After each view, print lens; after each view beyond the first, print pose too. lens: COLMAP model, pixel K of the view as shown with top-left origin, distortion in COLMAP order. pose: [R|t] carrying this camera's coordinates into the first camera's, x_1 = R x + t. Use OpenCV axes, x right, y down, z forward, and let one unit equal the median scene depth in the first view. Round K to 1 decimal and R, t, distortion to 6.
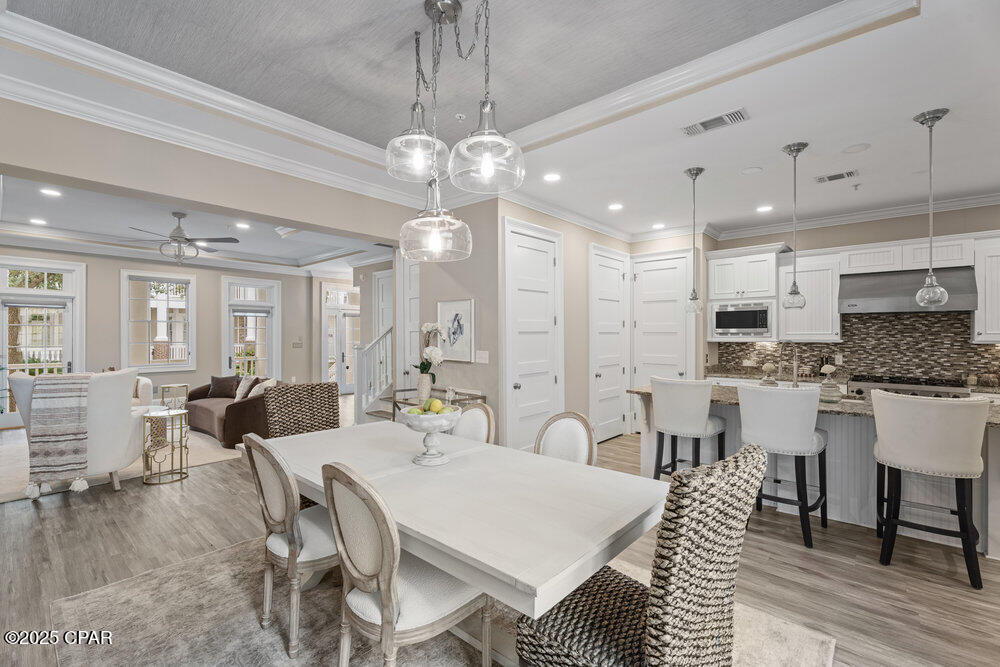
lens RADIAL K [[447.9, 0, 496.3], [0, 447.9, 335.4], [0, 0, 1]] dist [0.000505, 0.000482]
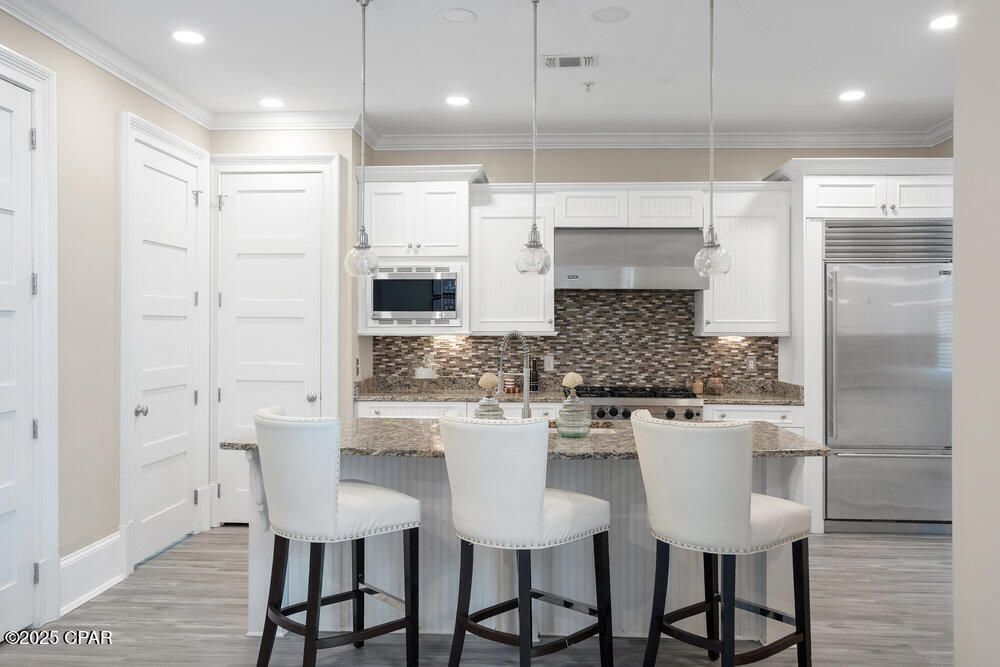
lens RADIAL K [[809.6, 0, 504.3], [0, 809.6, 326.3], [0, 0, 1]] dist [-0.003777, 0.024102]
pose [[0.780166, 0.003676, 0.625562, 0.004203], [-0.003371, 0.999993, -0.001673, 0.004676], [-0.625564, -0.000804, 0.780173, 0.153735]]
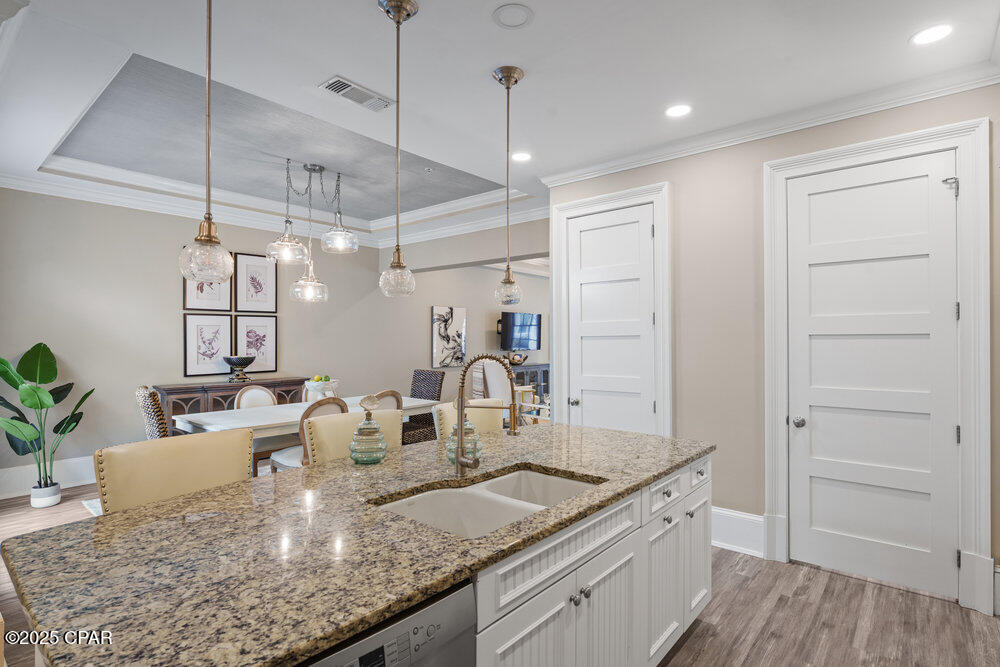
lens RADIAL K [[502.6, 0, 503.6], [0, 502.6, 337.8], [0, 0, 1]] dist [-0.007526, -0.000641]
pose [[0.028188, -0.004387, -0.999593, 0.829386], [0.000441, 0.999990, -0.004377, -0.001585], [0.999603, -0.000317, 0.028190, 0.717782]]
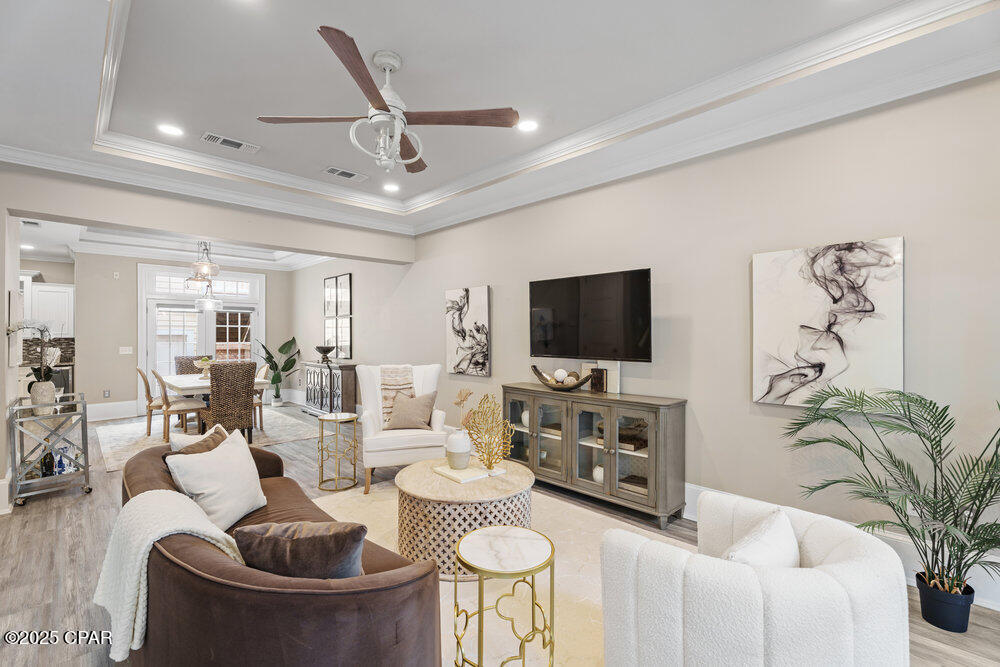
lens RADIAL K [[447.9, 0, 499.2], [0, 447.9, 334.5], [0, 0, 1]] dist [0.000505, 0.000482]
pose [[-0.996382, -0.002509, 0.084950, -0.975685], [-0.002480, 0.999997, 0.000440, -0.005443], [-0.084951, 0.000228, -0.996385, 1.591552]]
